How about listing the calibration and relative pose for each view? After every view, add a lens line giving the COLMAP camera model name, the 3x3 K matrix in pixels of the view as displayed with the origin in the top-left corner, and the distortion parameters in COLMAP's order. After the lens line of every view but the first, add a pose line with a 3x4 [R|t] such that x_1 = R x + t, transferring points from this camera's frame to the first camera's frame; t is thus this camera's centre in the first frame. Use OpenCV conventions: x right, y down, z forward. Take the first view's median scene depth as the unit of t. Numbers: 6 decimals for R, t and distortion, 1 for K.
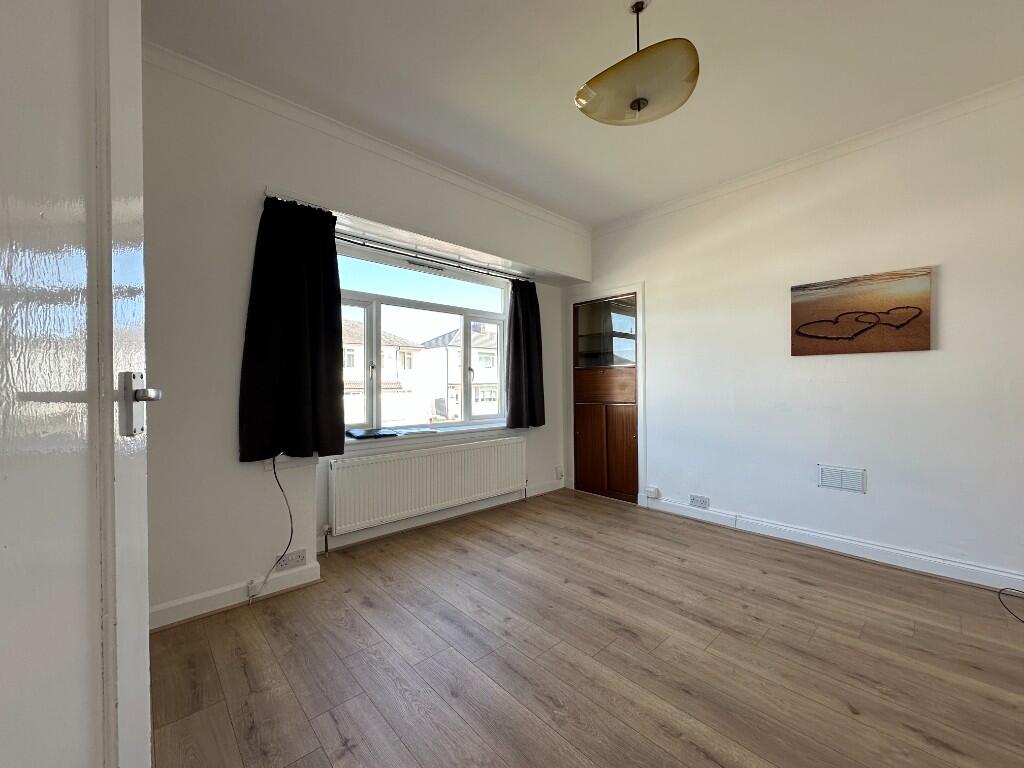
lens RADIAL K [[411.0, 0, 513.3], [0, 411.0, 383.6], [0, 0, 1]] dist [-0.001215, 0.001086]
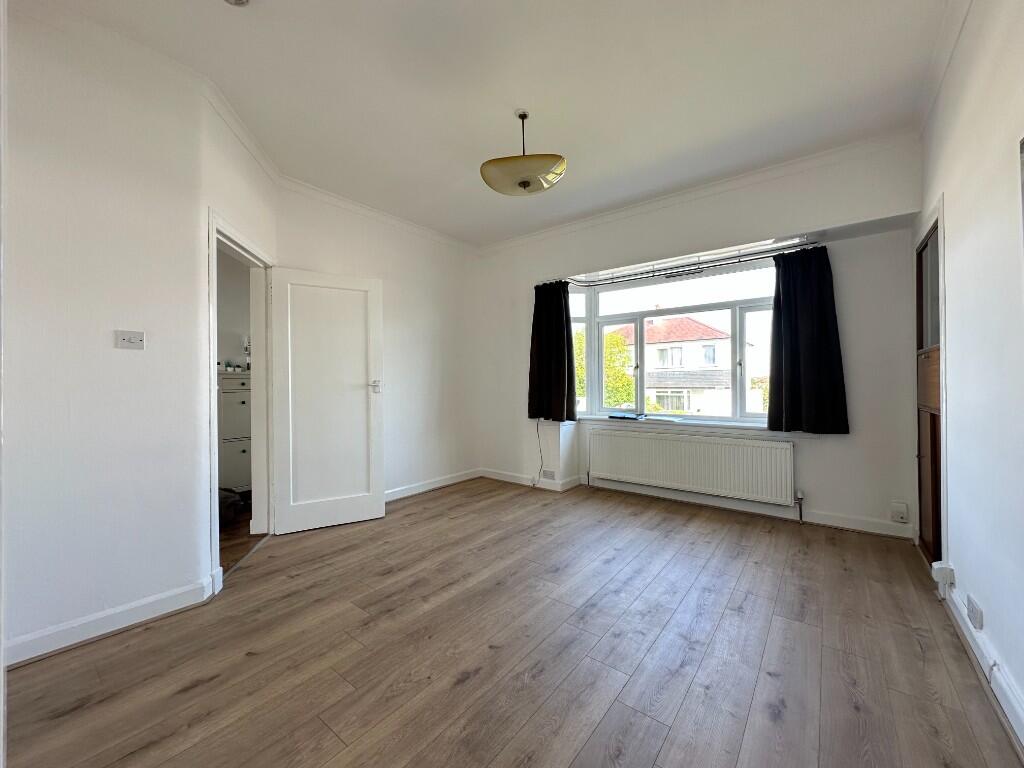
lens RADIAL K [[411.0, 0, 507.6], [0, 411.0, 385.9], [0, 0, 1]] dist [-0.001215, 0.001086]
pose [[0.143072, 0.012007, -0.989639, 1.018581], [0.012534, 0.999824, 0.013943, -0.003943], [0.989633, -0.014399, 0.142896, 0.436596]]
